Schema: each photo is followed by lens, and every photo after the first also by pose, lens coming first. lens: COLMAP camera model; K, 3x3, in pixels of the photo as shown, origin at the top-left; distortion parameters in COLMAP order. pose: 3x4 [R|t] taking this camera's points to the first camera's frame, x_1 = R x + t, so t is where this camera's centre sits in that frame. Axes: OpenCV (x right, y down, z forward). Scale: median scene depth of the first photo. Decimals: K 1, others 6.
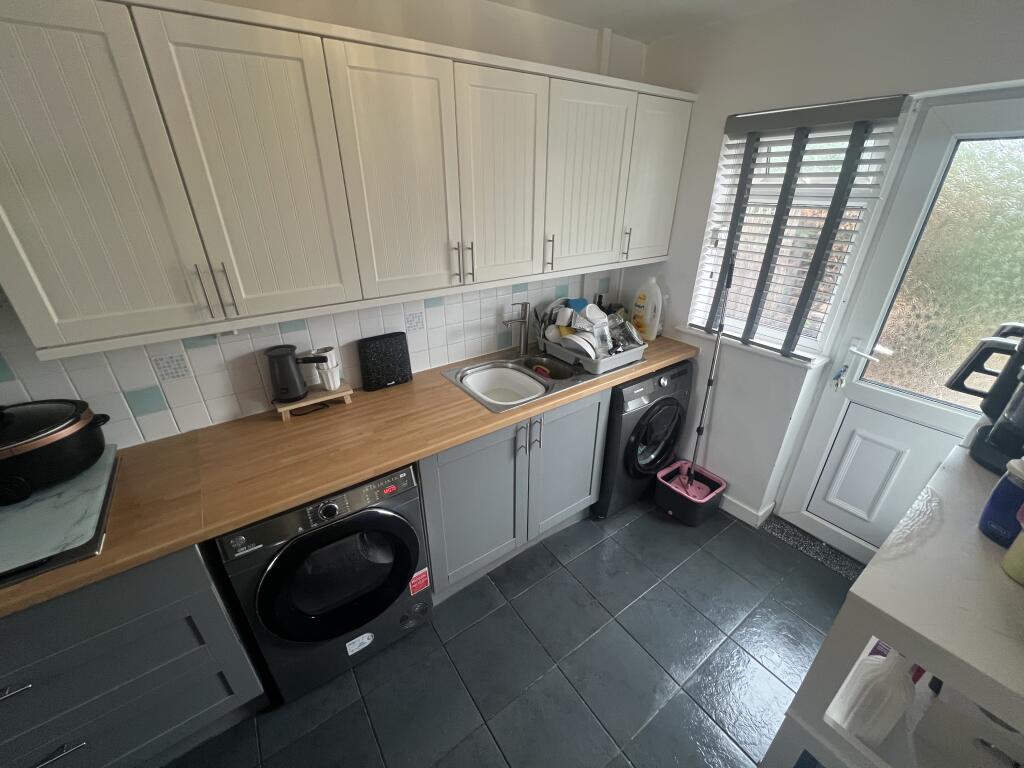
lens RADIAL K [[412.5, 0, 510.9], [0, 412.5, 387.8], [0, 0, 1]] dist [-0.000240, 0.000212]
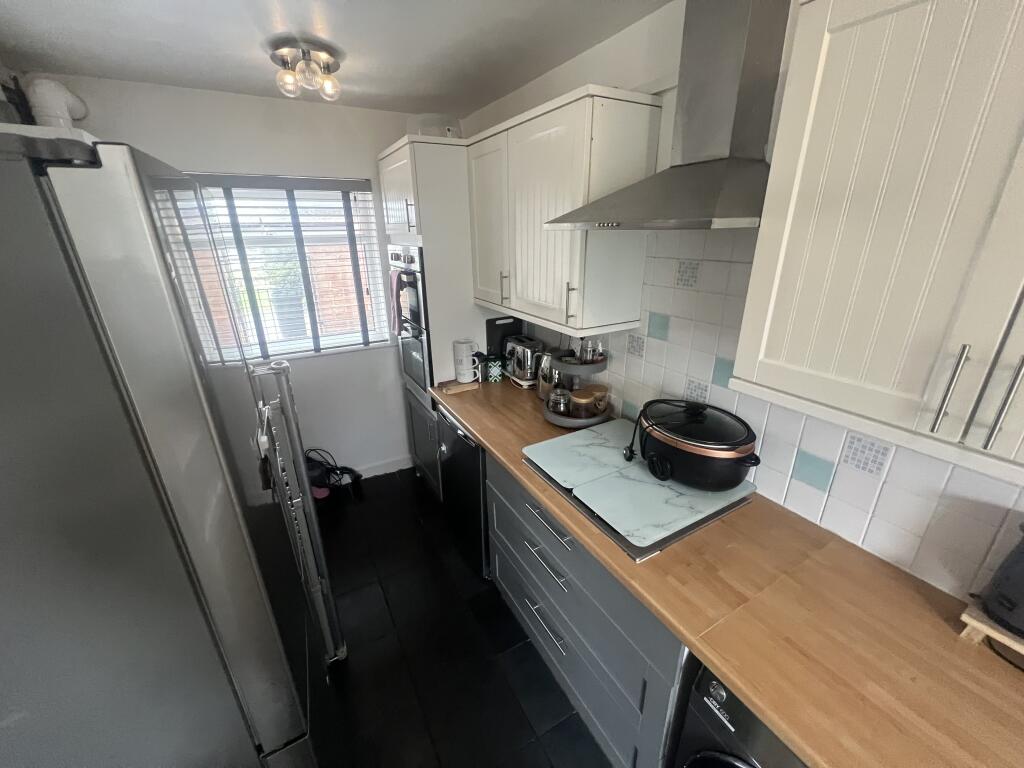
lens RADIAL K [[411.0, 0, 510.0], [0, 411.0, 383.2], [0, 0, 1]] dist [0.000777, 0.000148]
pose [[-0.109031, 0.355466, -0.928308, -0.132876], [-0.422369, 0.828814, 0.366976, -0.168536], [0.899843, 0.432100, 0.059771, 0.363969]]
